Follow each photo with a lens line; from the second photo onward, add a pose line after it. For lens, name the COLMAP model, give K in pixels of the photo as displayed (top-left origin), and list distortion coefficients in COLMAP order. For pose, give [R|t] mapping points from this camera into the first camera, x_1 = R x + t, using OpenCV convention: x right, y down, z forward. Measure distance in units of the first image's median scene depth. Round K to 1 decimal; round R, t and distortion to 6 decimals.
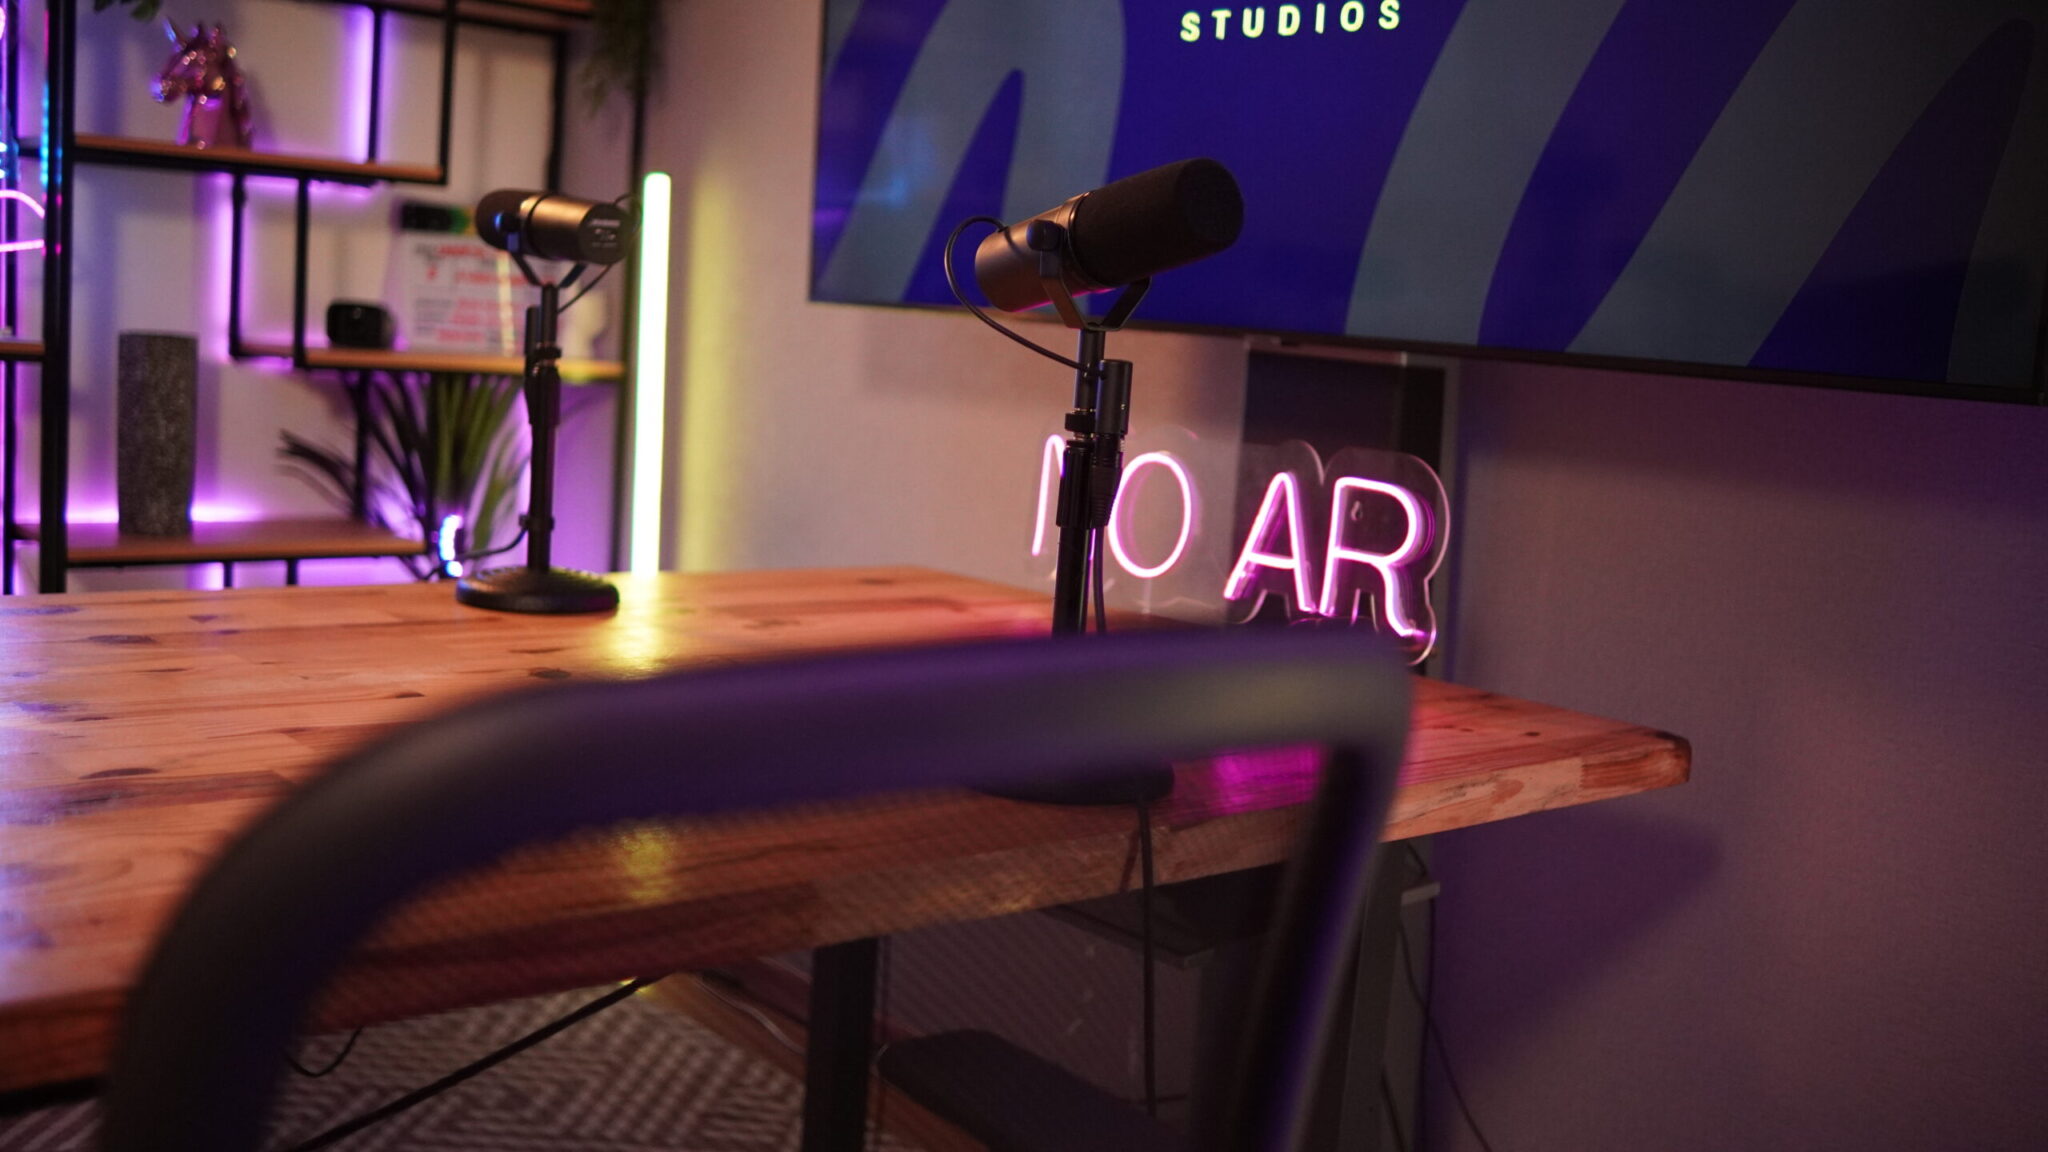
lens RADIAL K [[2125.2, 0, 1024.0], [0, 2125.2, 576.0], [0, 0, 1]] dist [-0.094523, 0.272022]
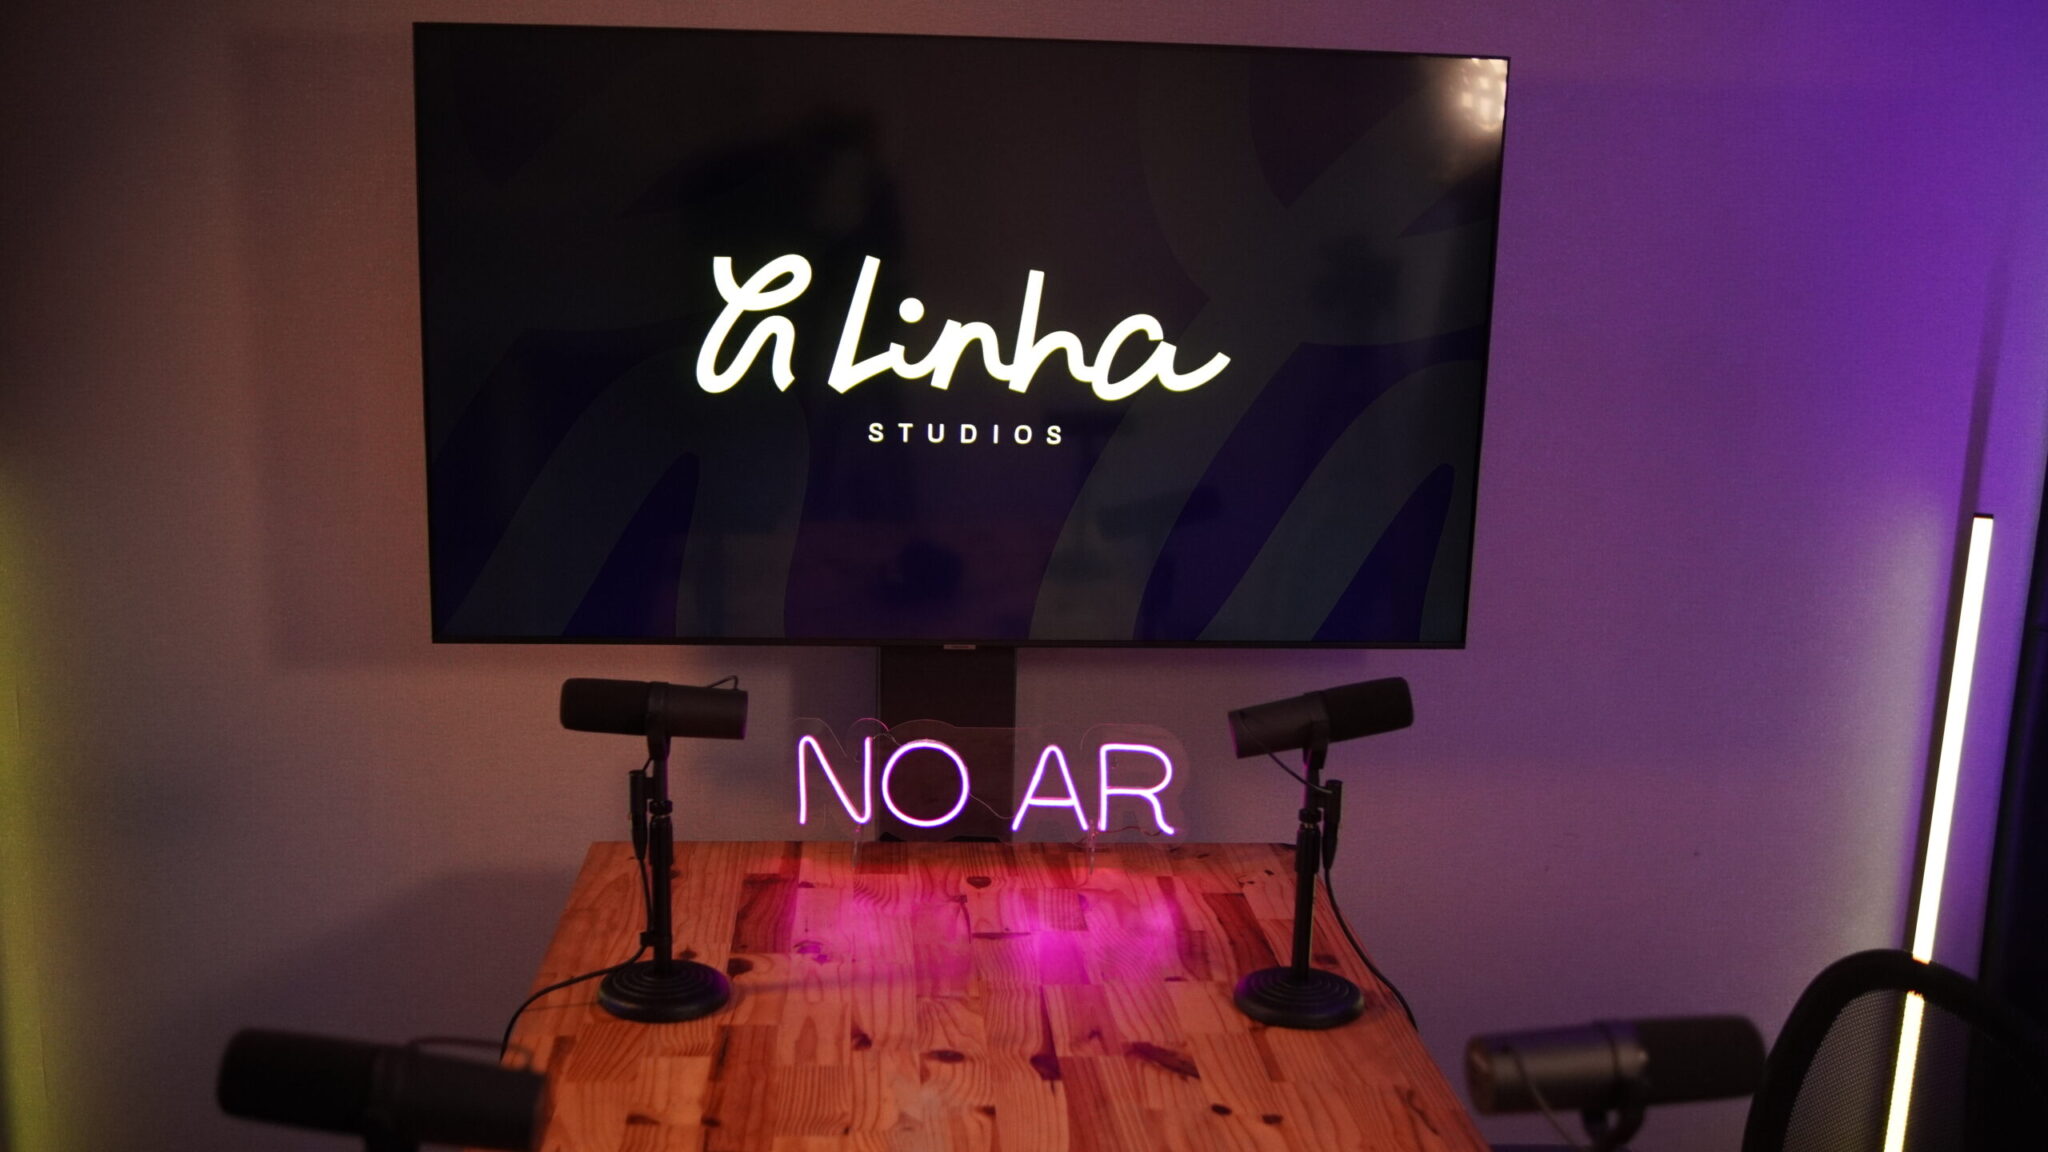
lens RADIAL K [[2125.2, 0, 1024.0], [0, 2125.2, 576.0], [0, 0, 1]] dist [-0.094523, 0.272022]
pose [[0.608517, -0.220734, 0.762223, -0.664307], [0.111577, 0.974791, 0.193215, -0.300292], [-0.785657, -0.032528, 0.617806, 0.043737]]
